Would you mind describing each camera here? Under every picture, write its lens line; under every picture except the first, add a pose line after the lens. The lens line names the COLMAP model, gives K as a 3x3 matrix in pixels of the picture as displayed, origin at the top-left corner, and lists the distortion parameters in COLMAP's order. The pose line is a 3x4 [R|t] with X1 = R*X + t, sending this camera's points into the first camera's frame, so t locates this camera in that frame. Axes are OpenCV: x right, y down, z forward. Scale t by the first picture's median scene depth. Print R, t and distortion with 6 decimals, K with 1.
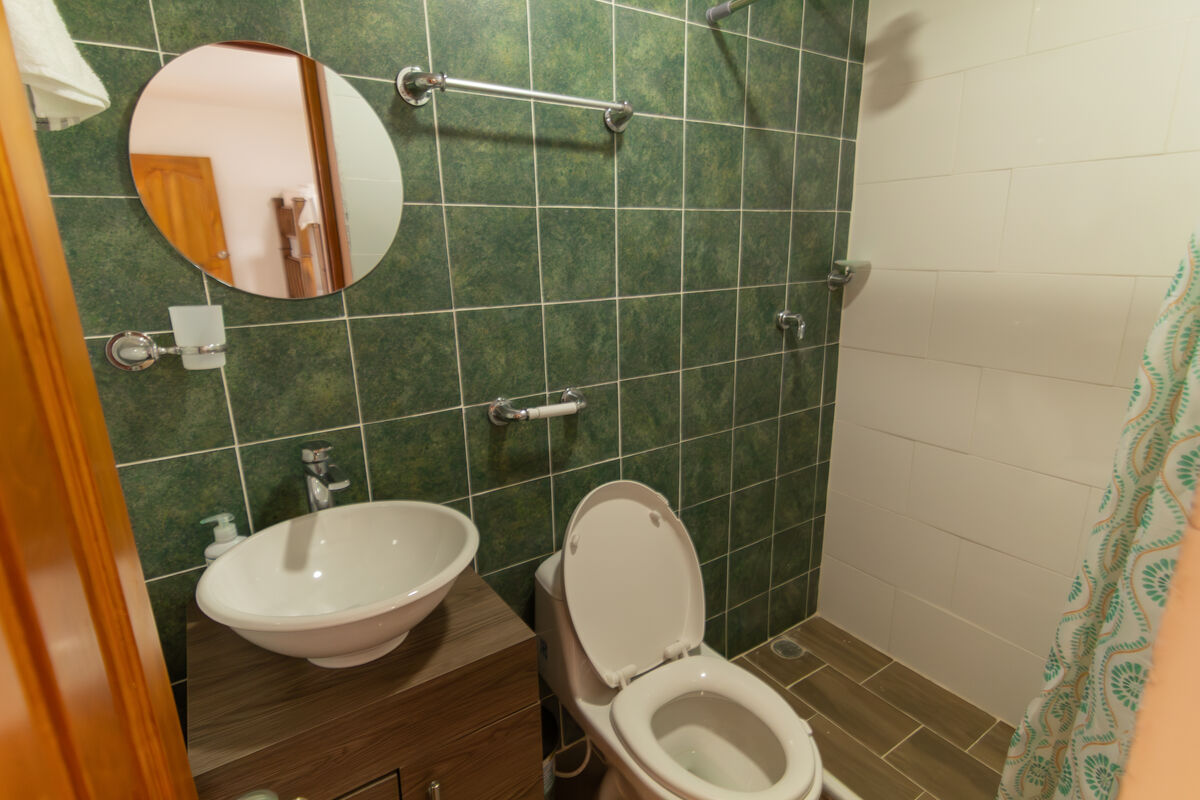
lens RADIAL K [[604.6, 0, 603.5], [0, 604.6, 406.5], [0, 0, 1]] dist [0.040552, -0.006344]
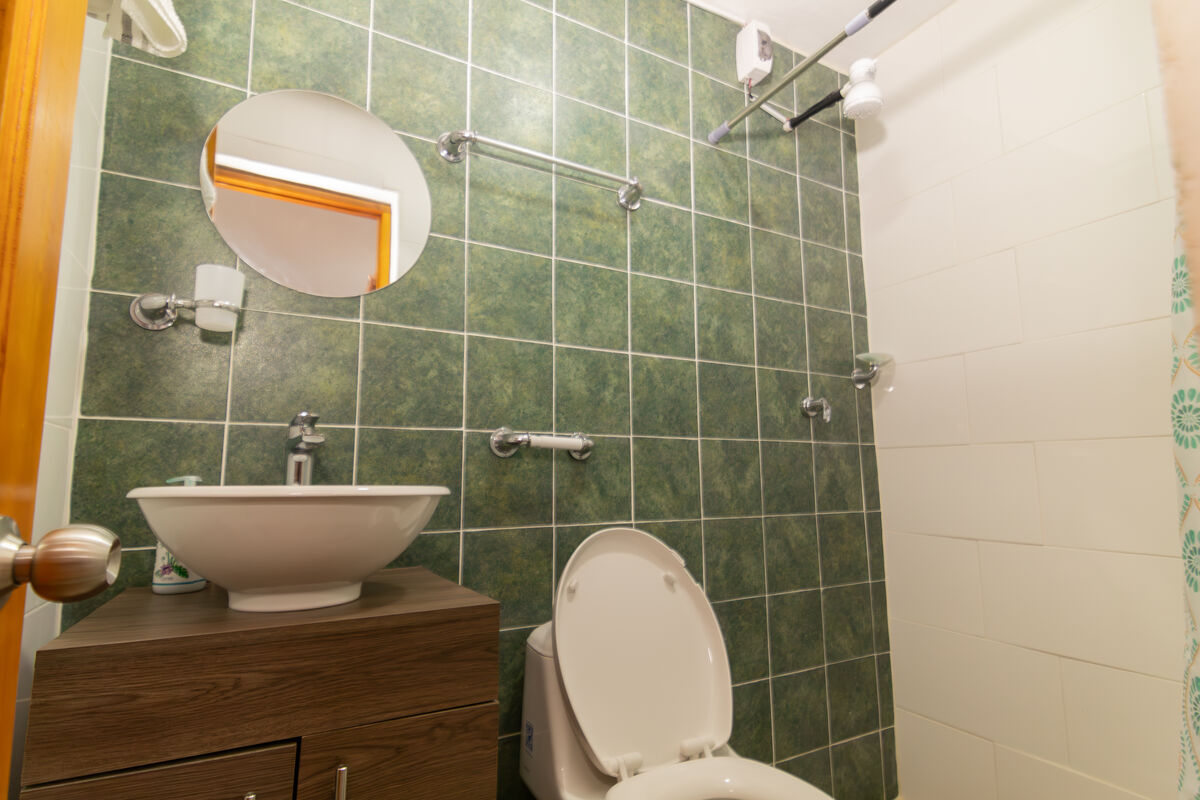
lens RADIAL K [[604.6, 0, 603.1], [0, 604.6, 404.9], [0, 0, 1]] dist [0.040552, -0.006344]
pose [[0.996139, 0.001546, -0.087773, 0.071551], [-0.034701, 0.925353, -0.377515, 0.305256], [0.080637, 0.379104, 0.921834, 0.100173]]
